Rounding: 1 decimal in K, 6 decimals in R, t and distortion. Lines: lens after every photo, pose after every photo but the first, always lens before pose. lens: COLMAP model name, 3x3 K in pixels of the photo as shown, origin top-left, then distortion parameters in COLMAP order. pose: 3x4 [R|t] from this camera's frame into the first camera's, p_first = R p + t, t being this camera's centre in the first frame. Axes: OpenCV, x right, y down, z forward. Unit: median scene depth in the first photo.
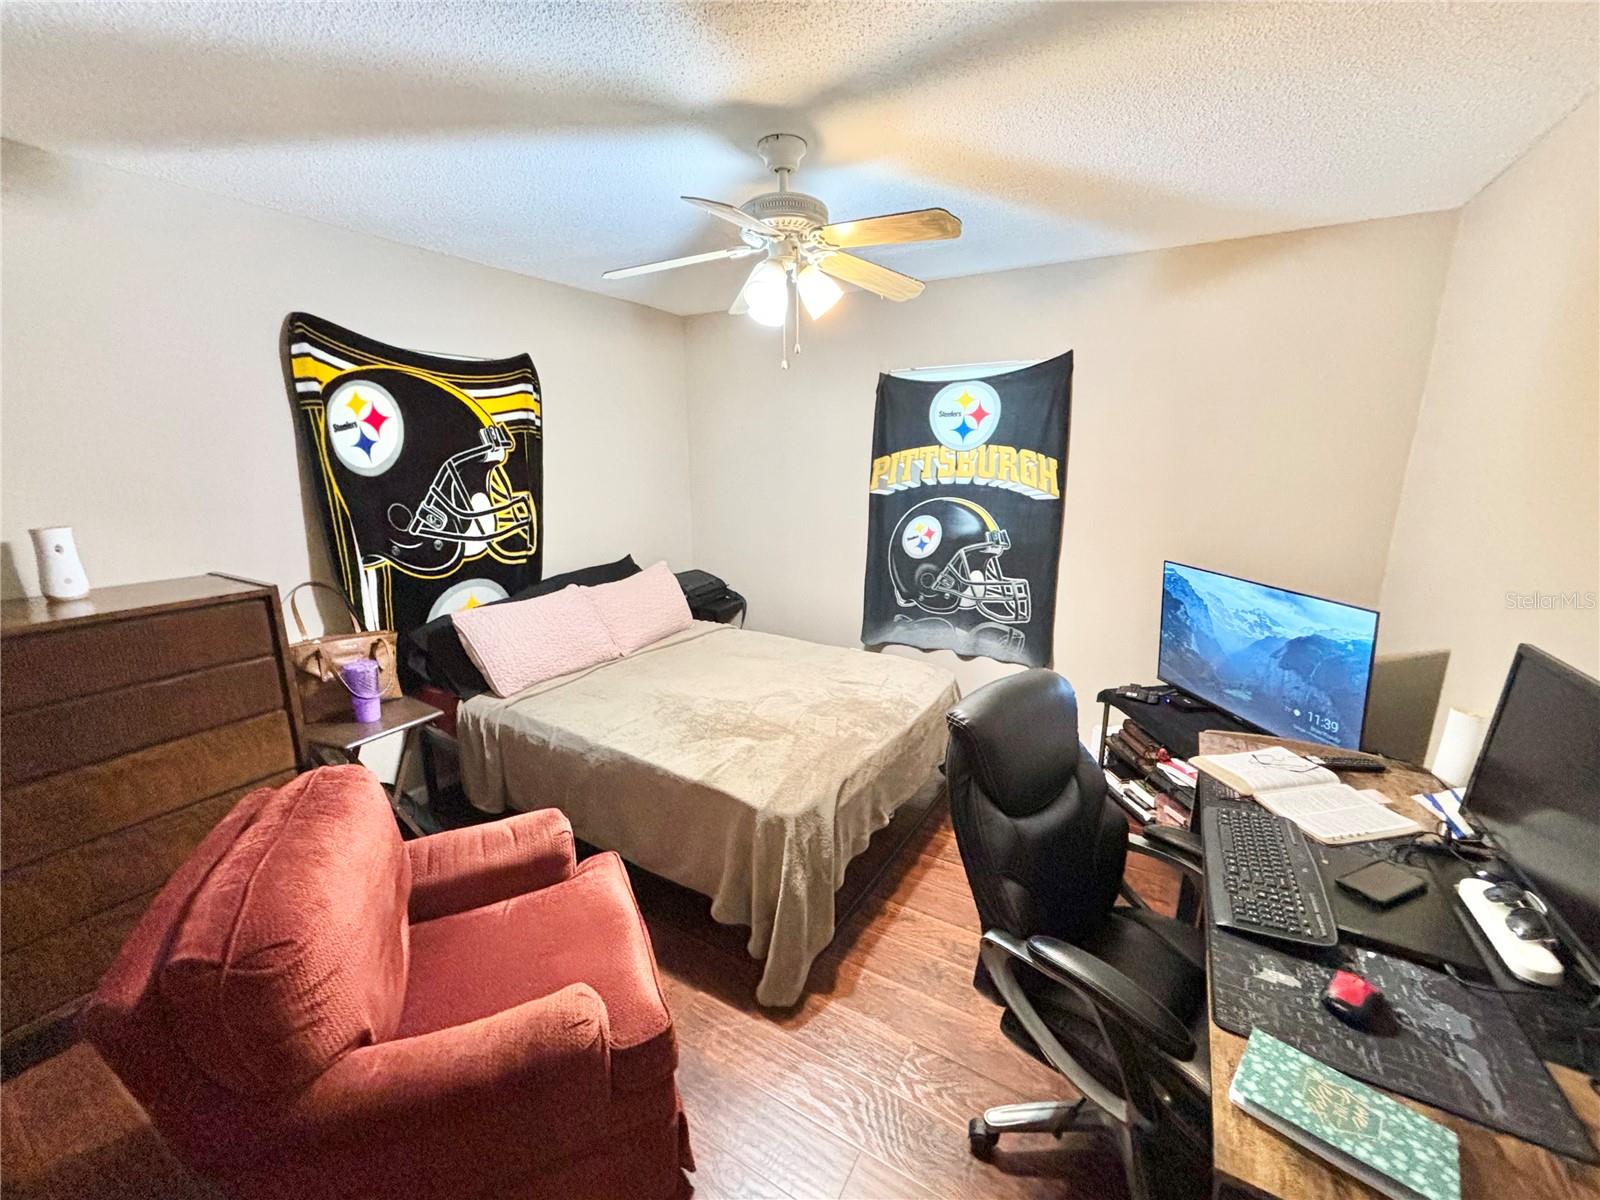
lens RADIAL K [[636.1, 0, 800.0], [0, 636.1, 600.0], [0, 0, 1]] dist [-0.007604, 0.000154]
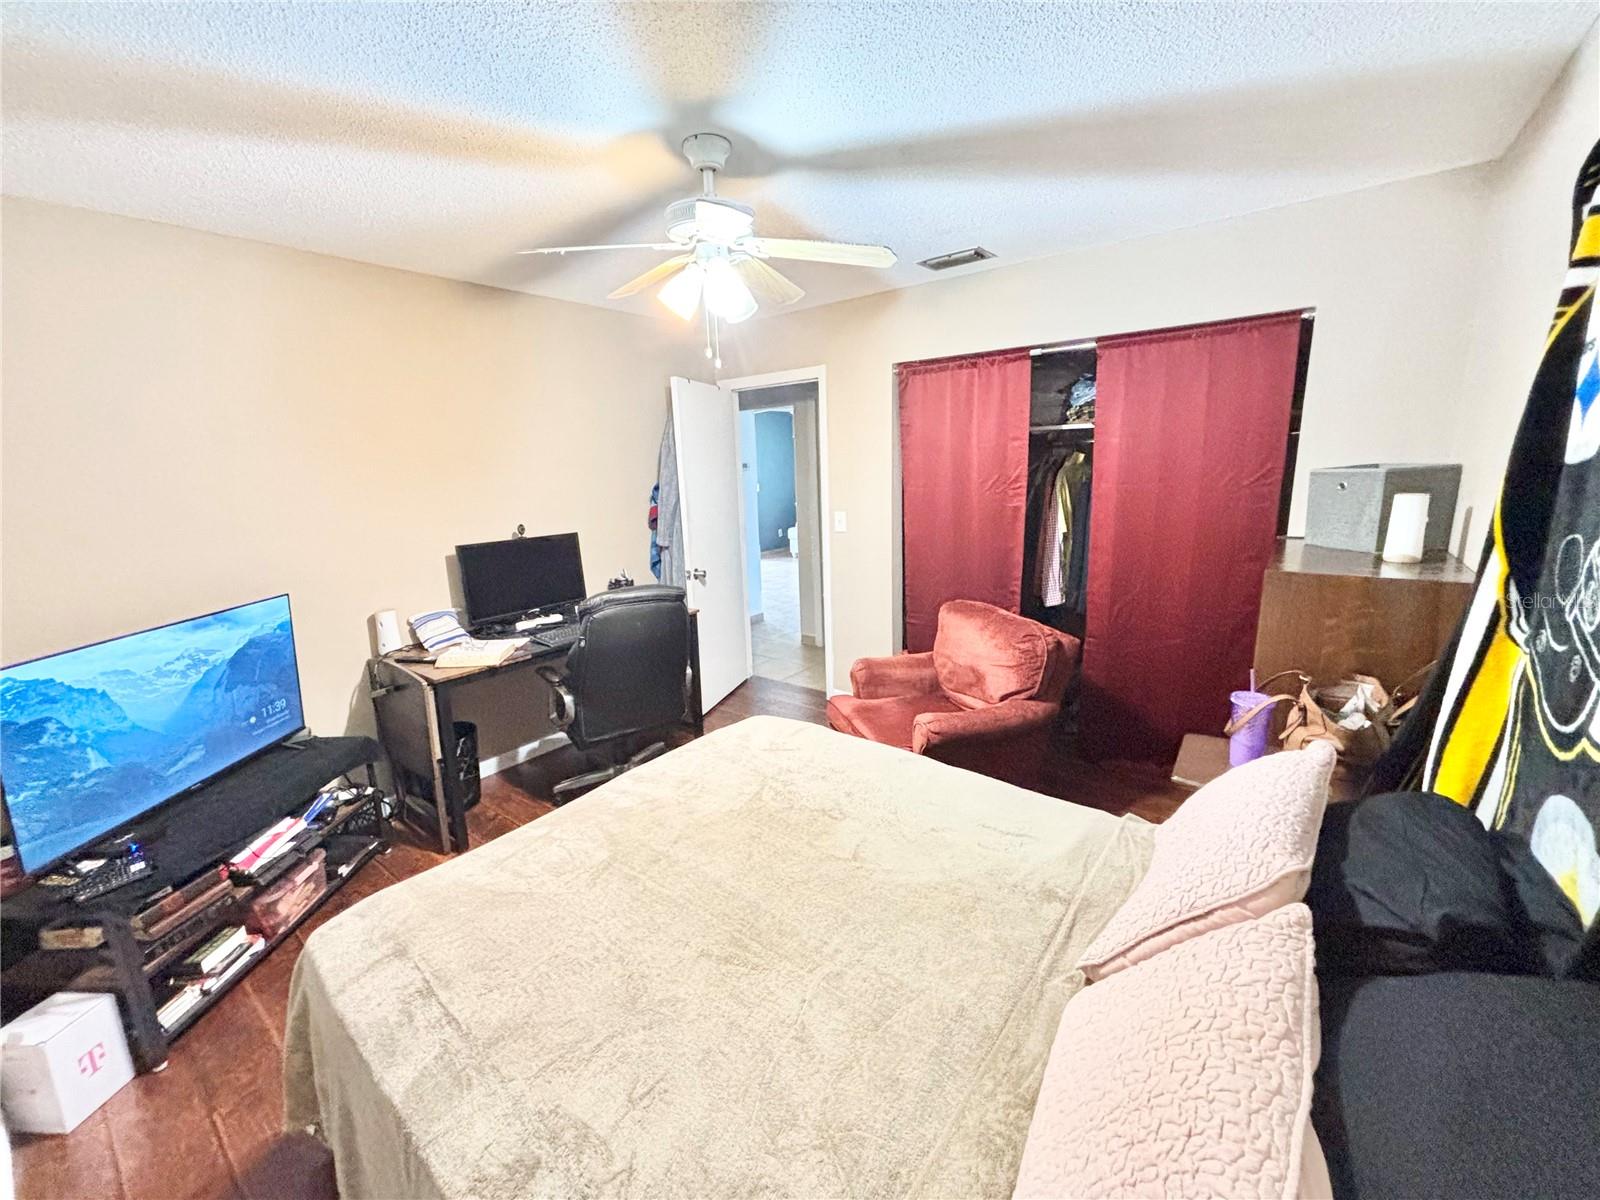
lens RADIAL K [[636.1, 0, 800.0], [0, 636.1, 600.0], [0, 0, 1]] dist [-0.007604, 0.000154]
pose [[-0.990479, 0.007019, 0.137482, -0.227172], [0.065492, 0.902463, 0.425760, -0.348808], [-0.121084, 0.430711, -0.894331, 1.578910]]
